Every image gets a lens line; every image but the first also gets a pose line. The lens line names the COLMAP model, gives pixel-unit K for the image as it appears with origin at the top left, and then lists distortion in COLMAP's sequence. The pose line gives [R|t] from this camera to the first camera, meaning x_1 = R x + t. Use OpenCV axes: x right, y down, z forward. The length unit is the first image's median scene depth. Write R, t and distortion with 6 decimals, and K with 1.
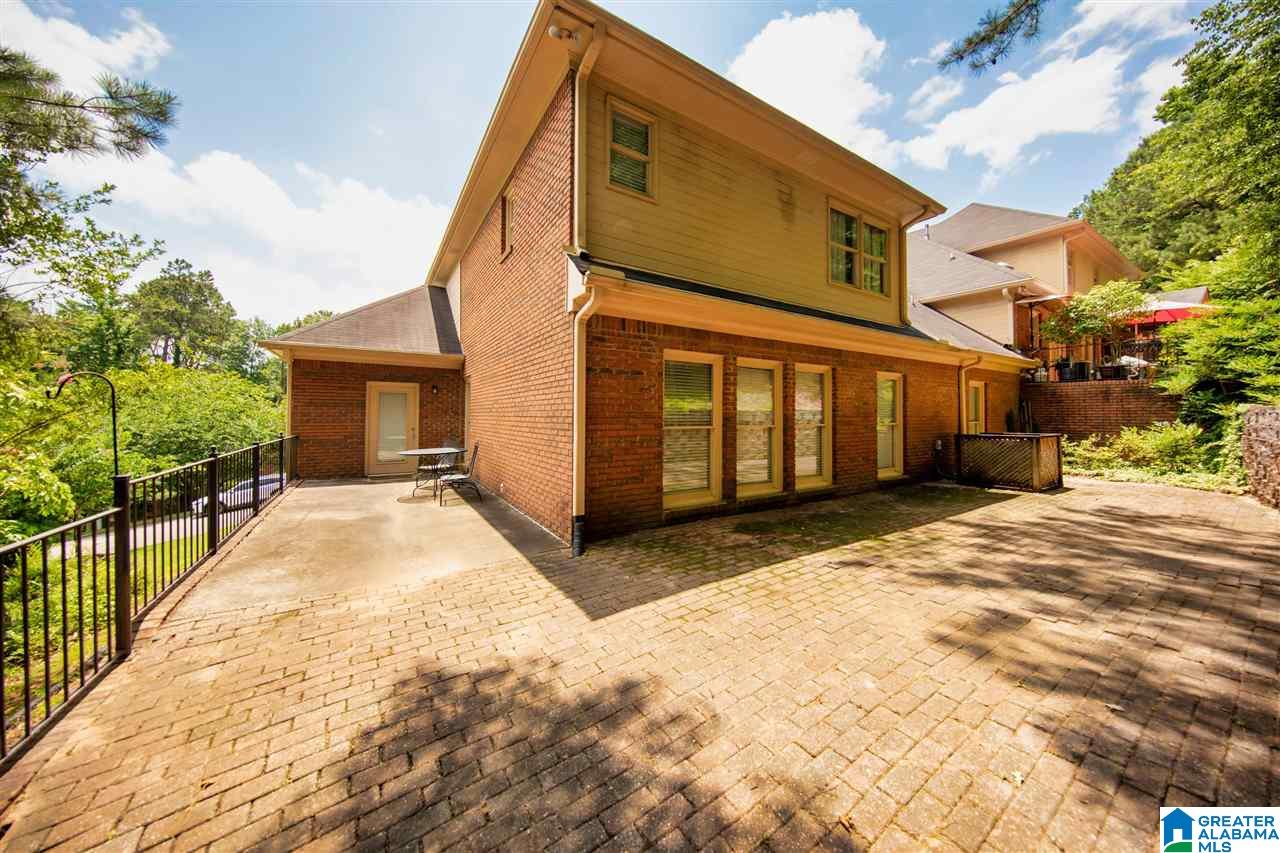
lens RADIAL K [[412.4, 0, 638.2], [0, 412.4, 416.8], [0, 0, 1]] dist [0.000604, -0.000033]
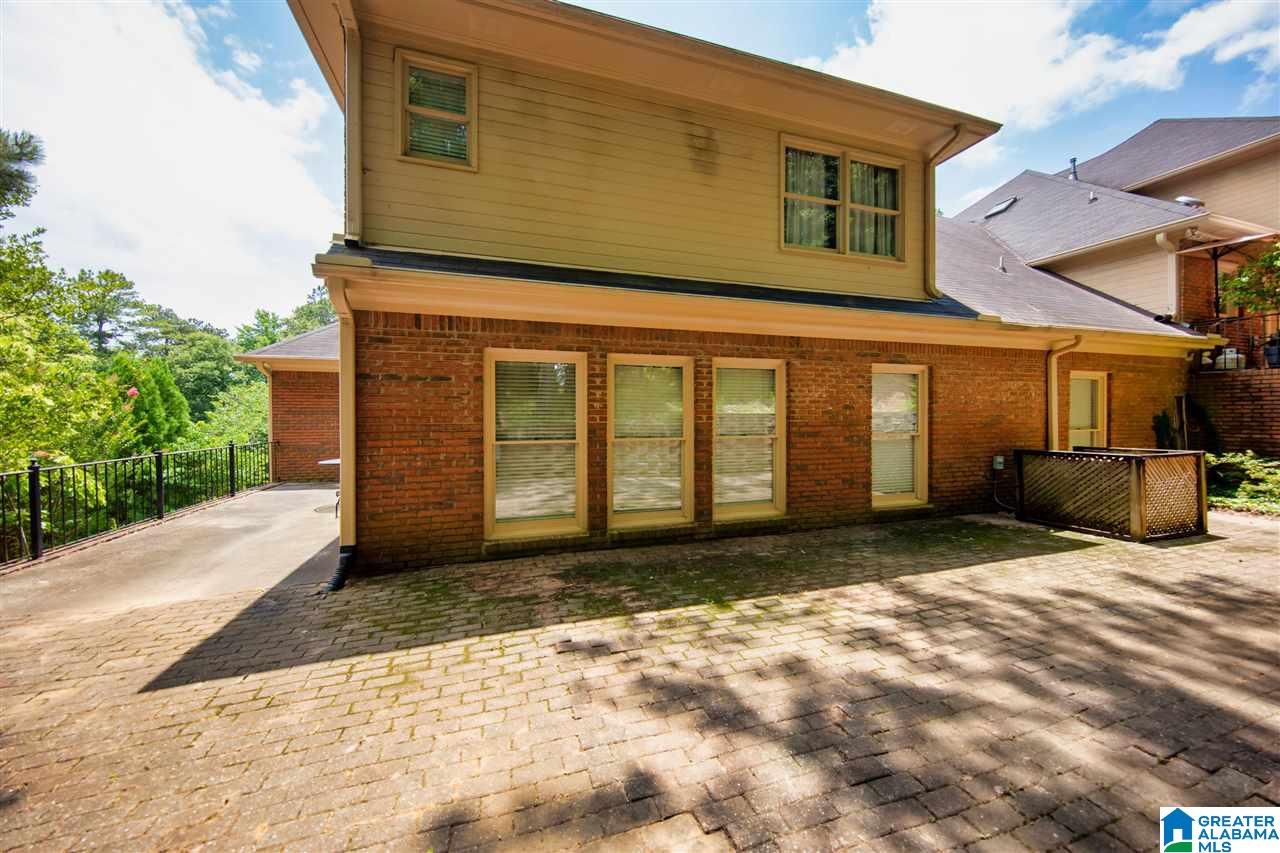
lens RADIAL K [[427.1, 0, 640.0], [0, 427.1, 426.5], [0, 0, 1]] dist [-0.000184, -0.000133]
pose [[0.969115, 0.002322, -0.246599, 0.371712], [0.003244, 0.999749, 0.022165, -0.016139], [0.246589, -0.022281, 0.968864, 0.156609]]
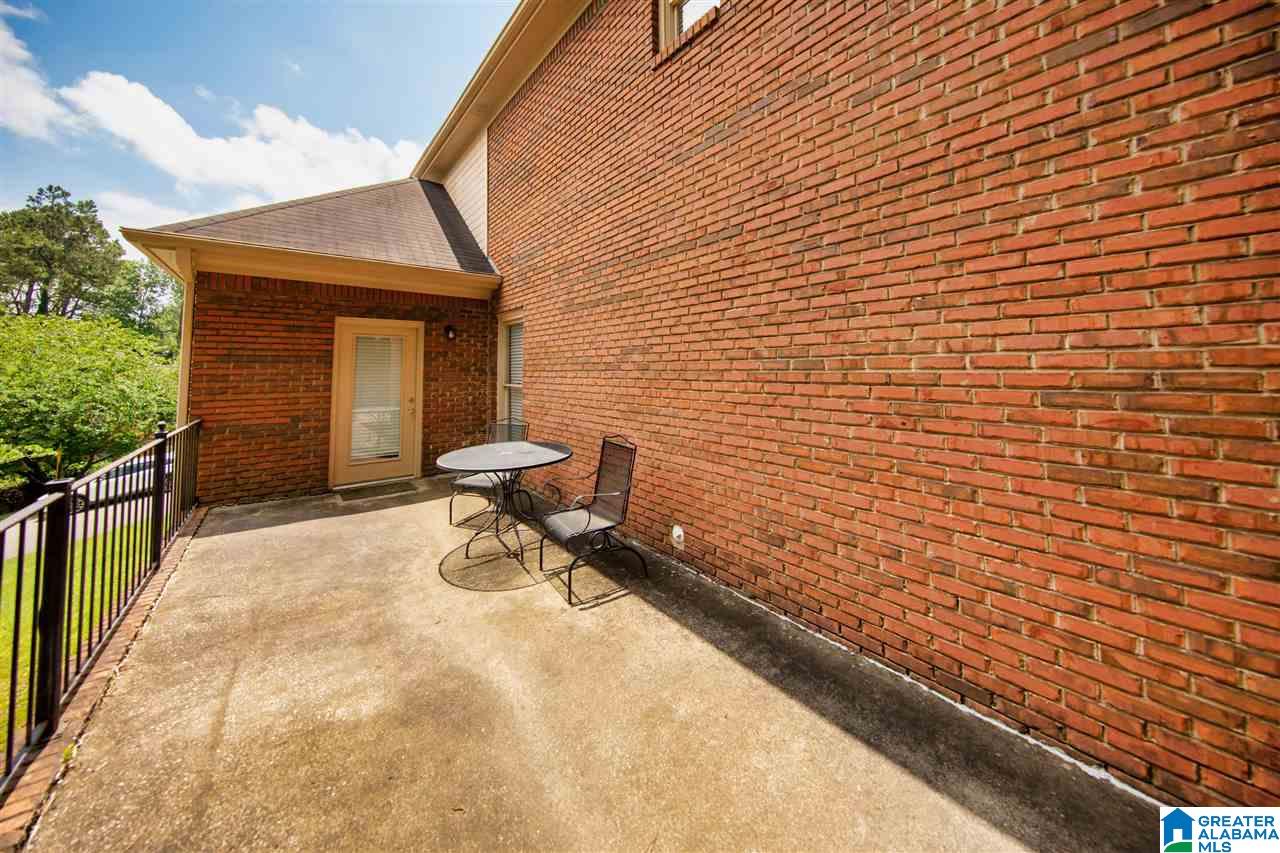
lens RADIAL K [[425.2, 0, 606.1], [0, 425.2, 351.0], [0, 0, 1]] dist [-0.001106, -0.000227]
pose [[0.997199, -0.003760, 0.074706, -0.376144], [0.007562, 0.998687, -0.050669, -0.008297], [-0.074417, 0.051092, 0.995918, 0.451714]]
